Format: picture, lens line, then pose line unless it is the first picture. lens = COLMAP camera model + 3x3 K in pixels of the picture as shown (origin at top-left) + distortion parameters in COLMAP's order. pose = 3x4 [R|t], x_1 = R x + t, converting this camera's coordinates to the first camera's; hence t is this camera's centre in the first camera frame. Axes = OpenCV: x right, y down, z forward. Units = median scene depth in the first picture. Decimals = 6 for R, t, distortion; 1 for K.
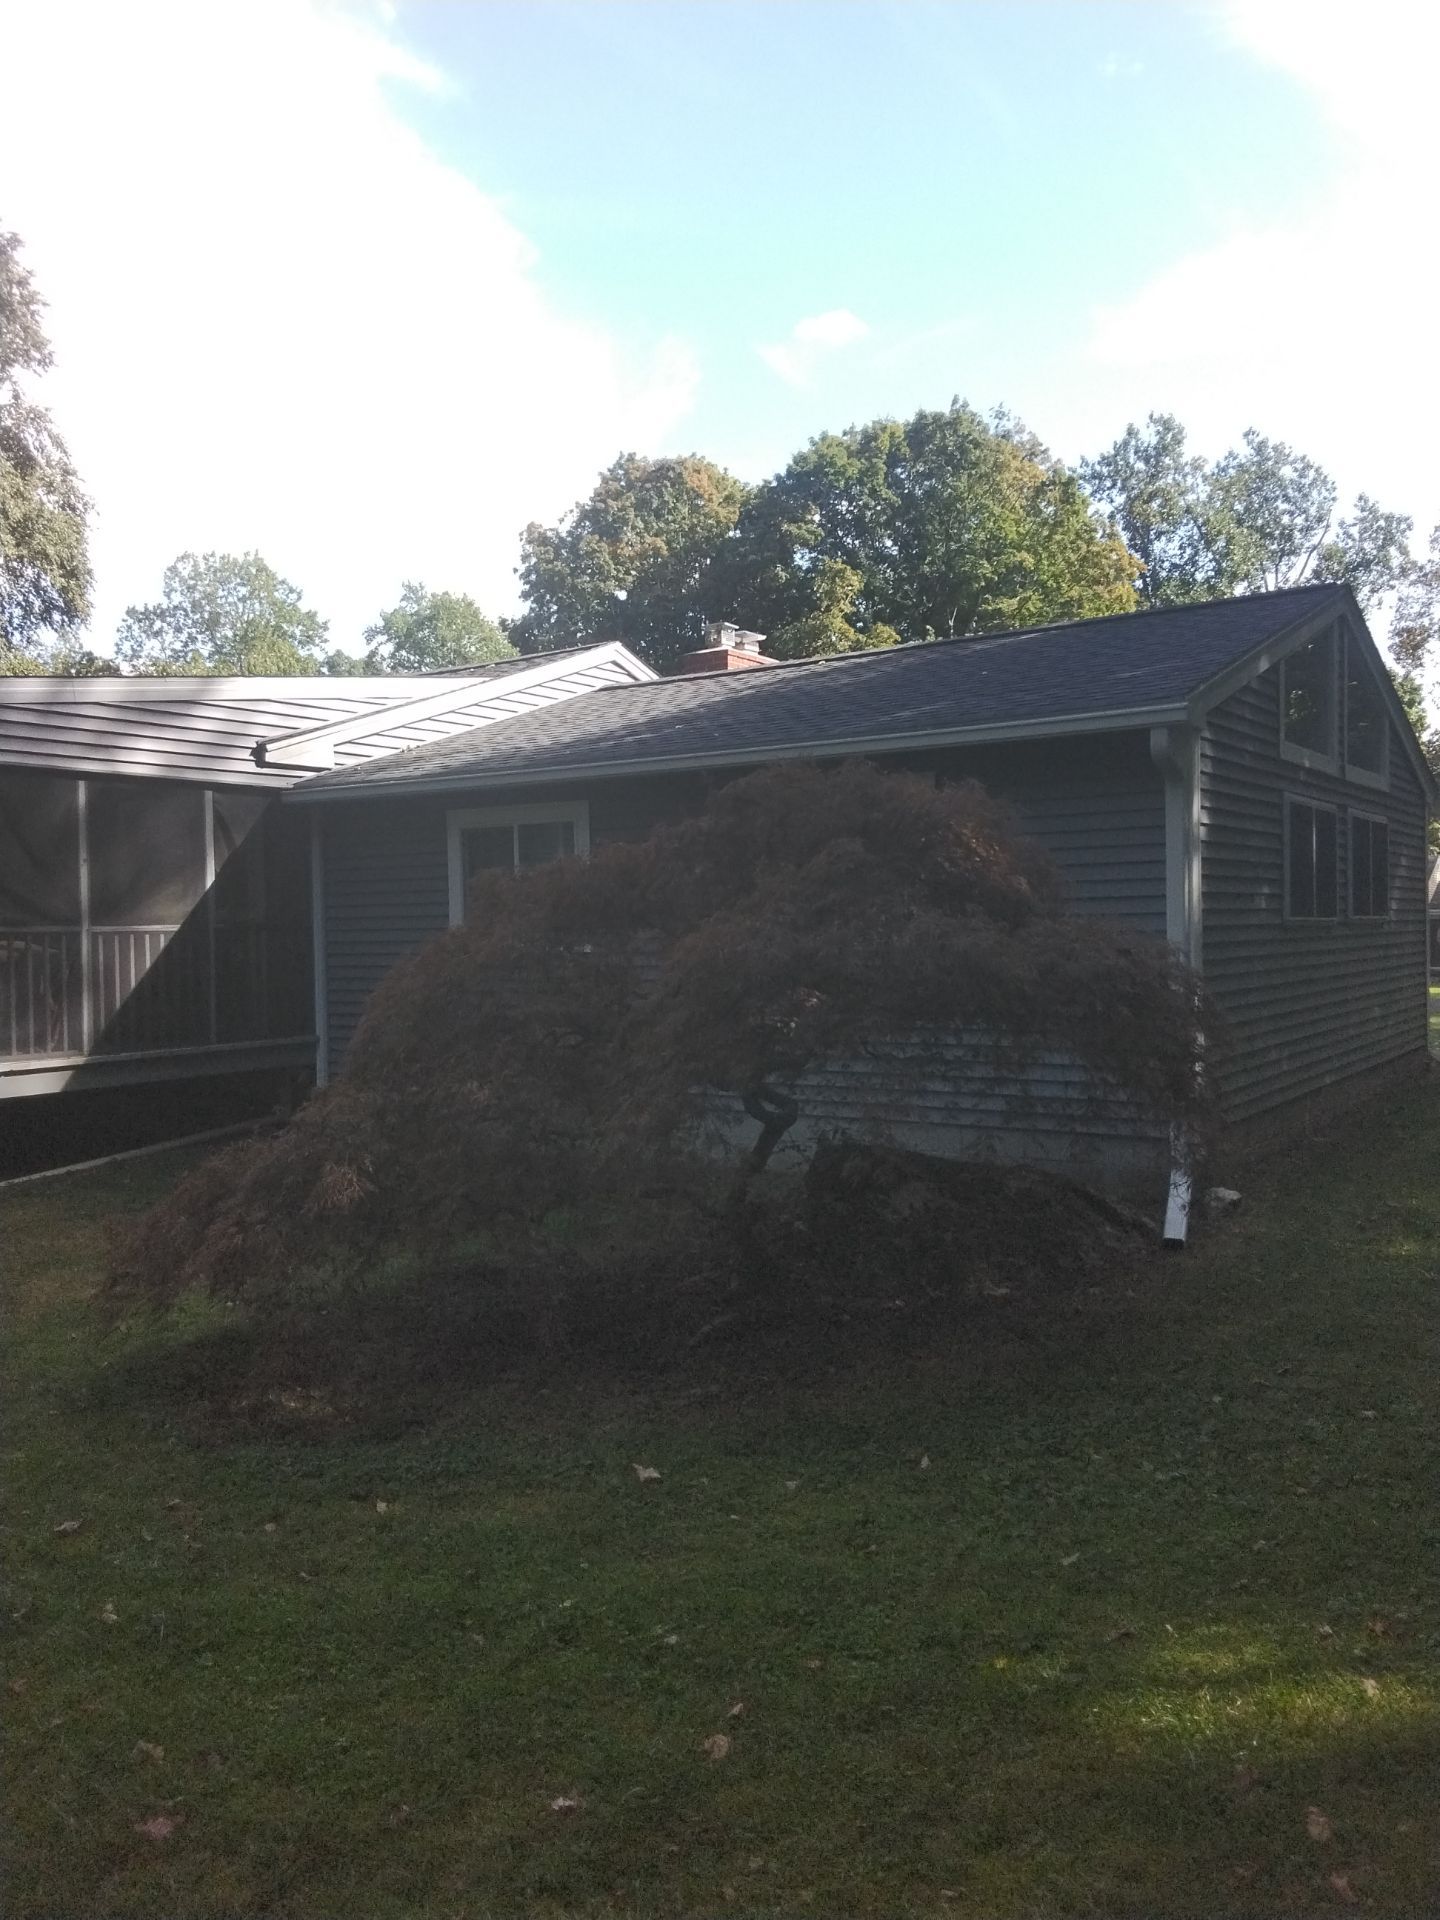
lens RADIAL K [[1518.8, 0, 679.6], [0, 1518.8, 984.0], [0, 0, 1]] dist [0.049681, -0.004325]
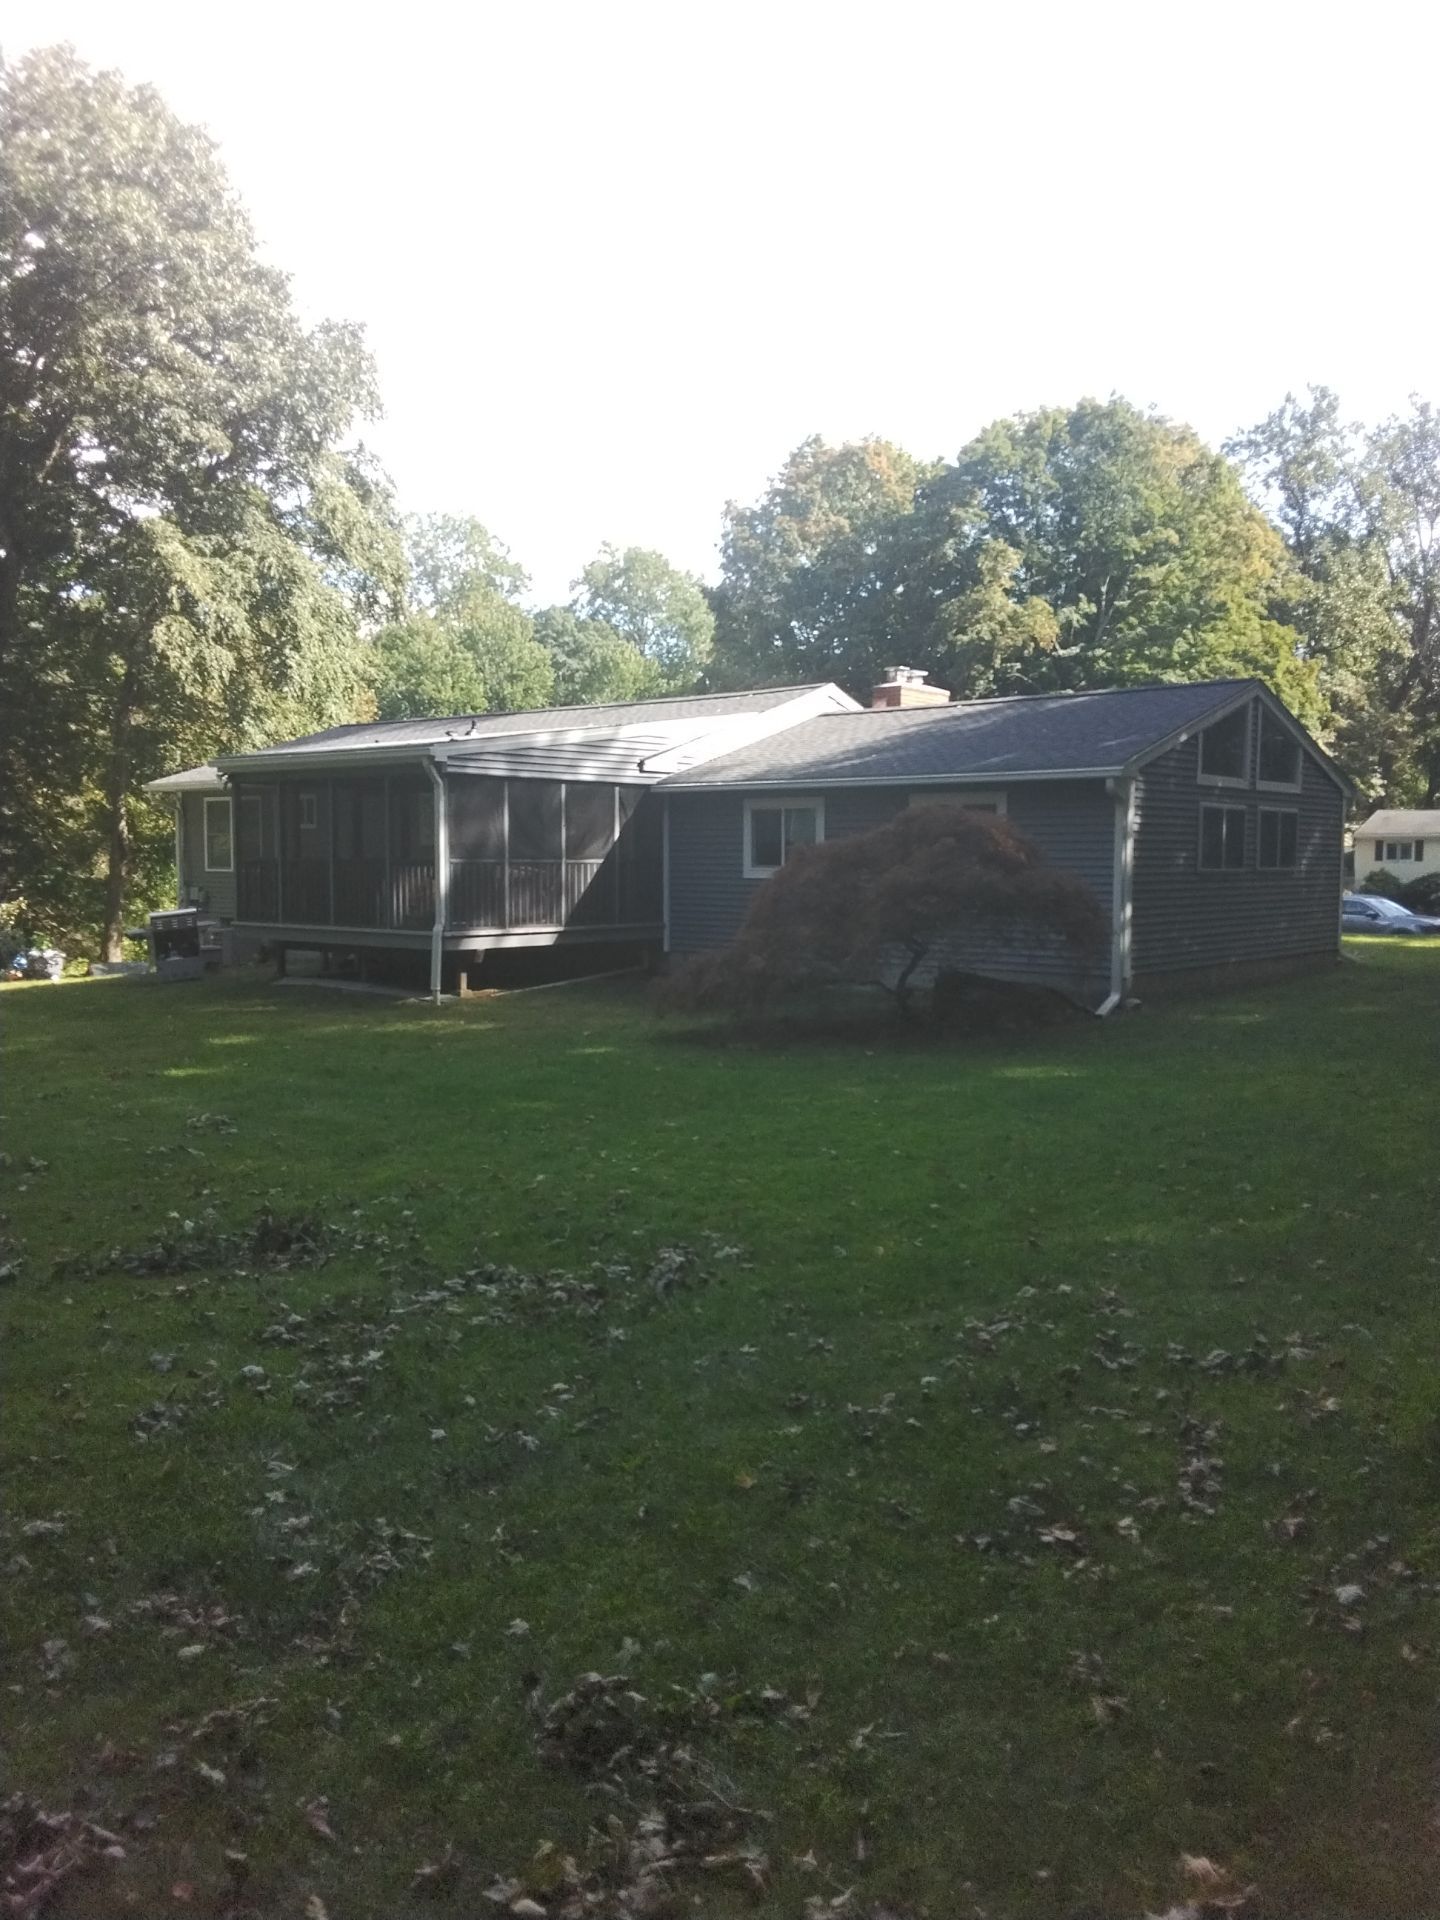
lens RADIAL K [[1518.8, 0, 679.6], [0, 1518.8, 984.0], [0, 0, 1]] dist [0.049681, -0.004325]
pose [[0.994340, 0.029691, -0.102014, -0.007500], [-0.024758, 0.998478, 0.049286, 0.003774], [0.103322, -0.046481, 0.993561, -0.165990]]
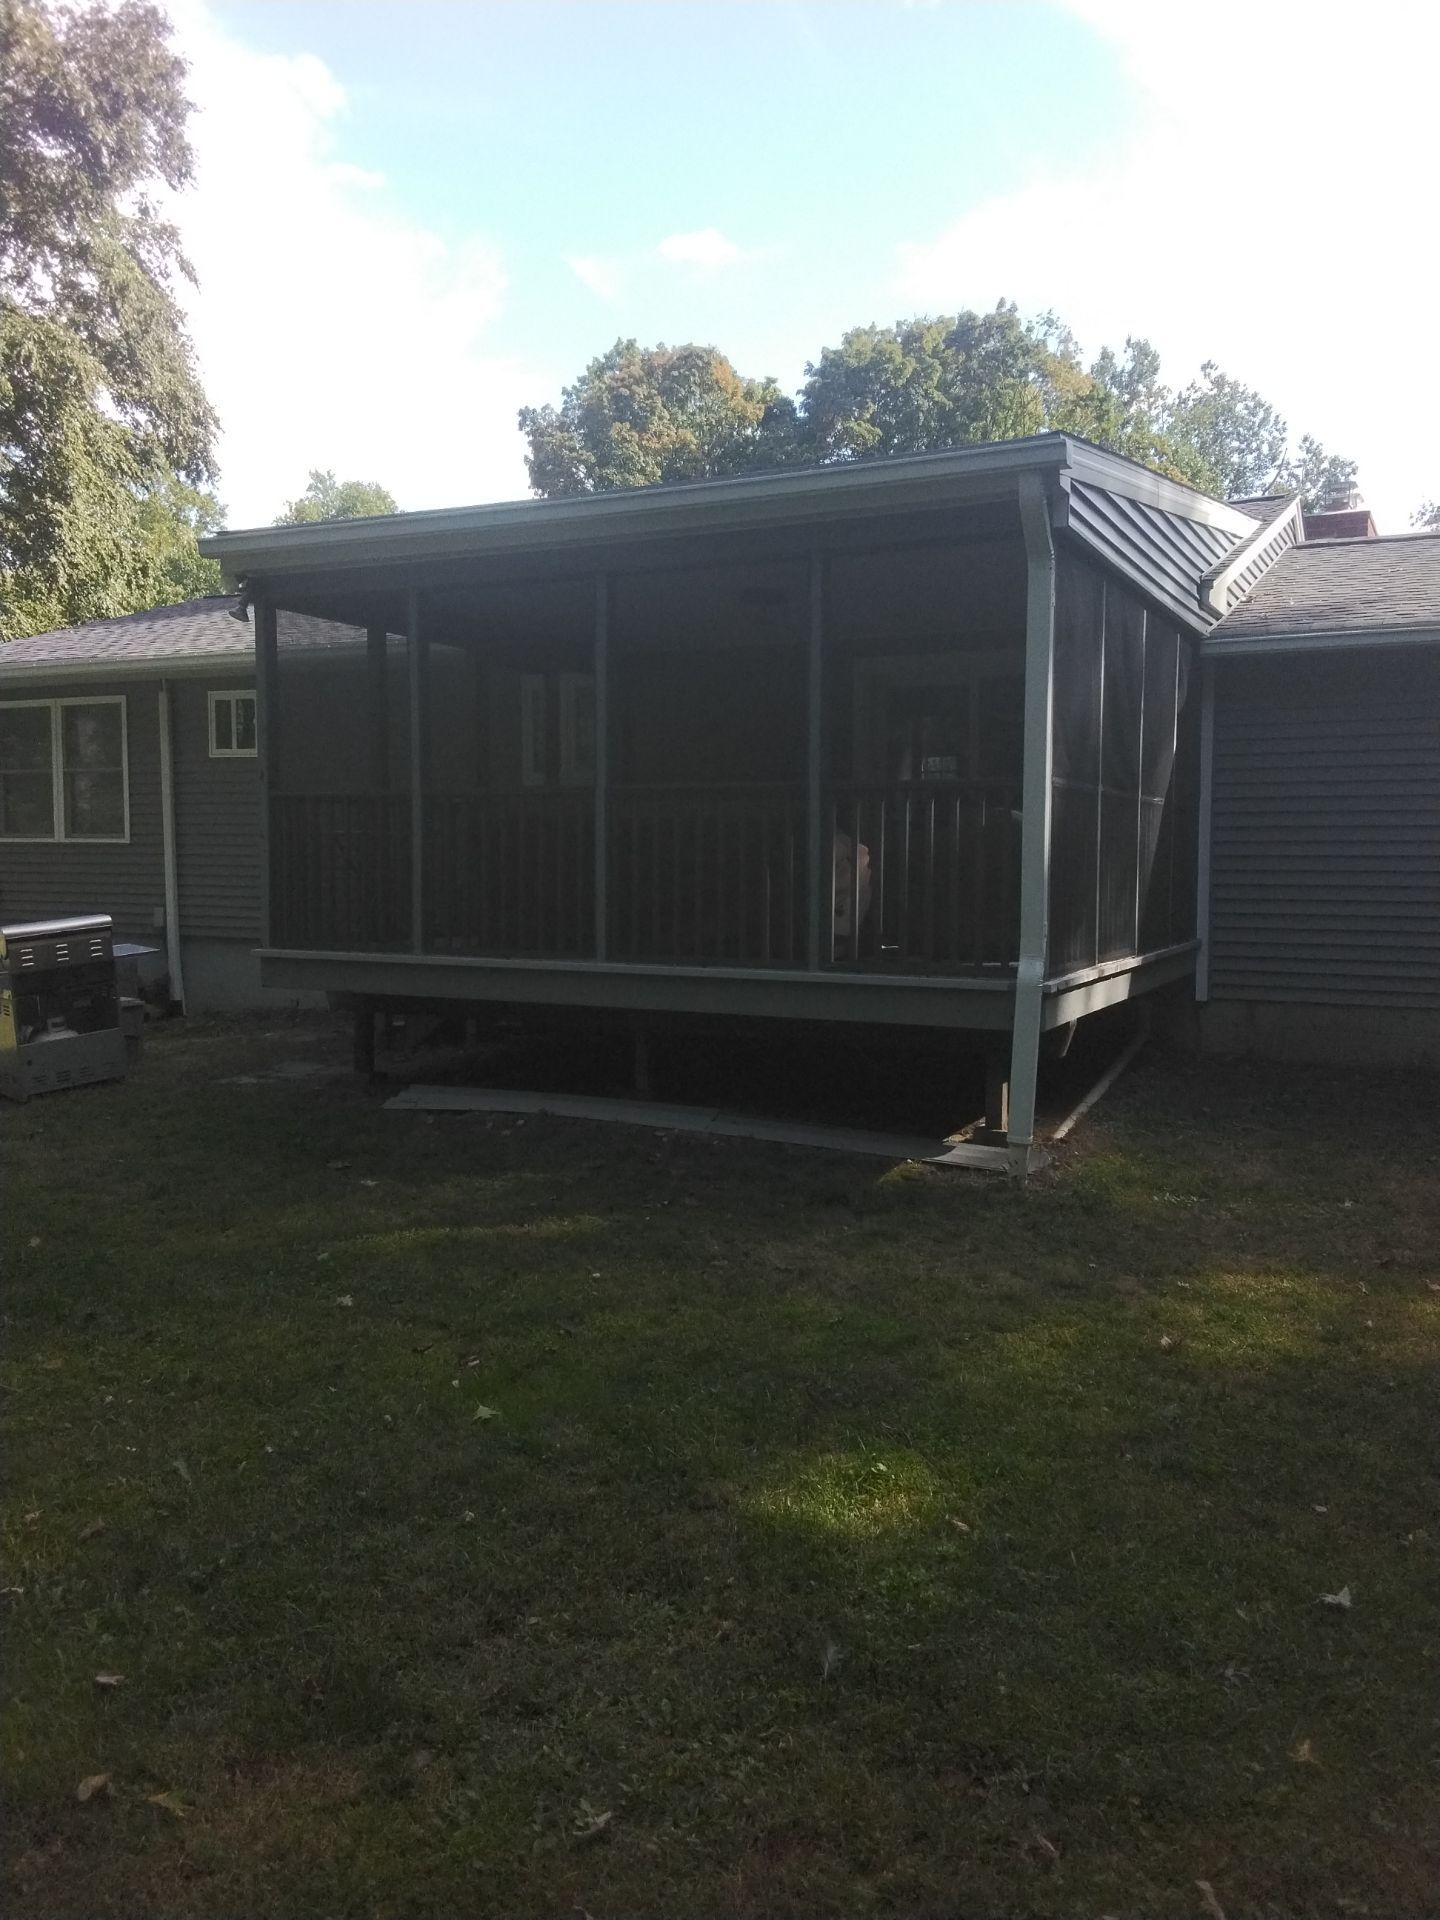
lens RADIAL K [[1539.9, 0, 681.3], [0, 1539.9, 964.5], [0, 0, 1]] dist [0.096506, -0.163400]
pose [[0.991565, 0.015304, 0.128707, -0.136031], [-0.019460, 0.999327, 0.031100, 0.005736], [-0.128145, -0.033343, 0.991195, 0.043323]]
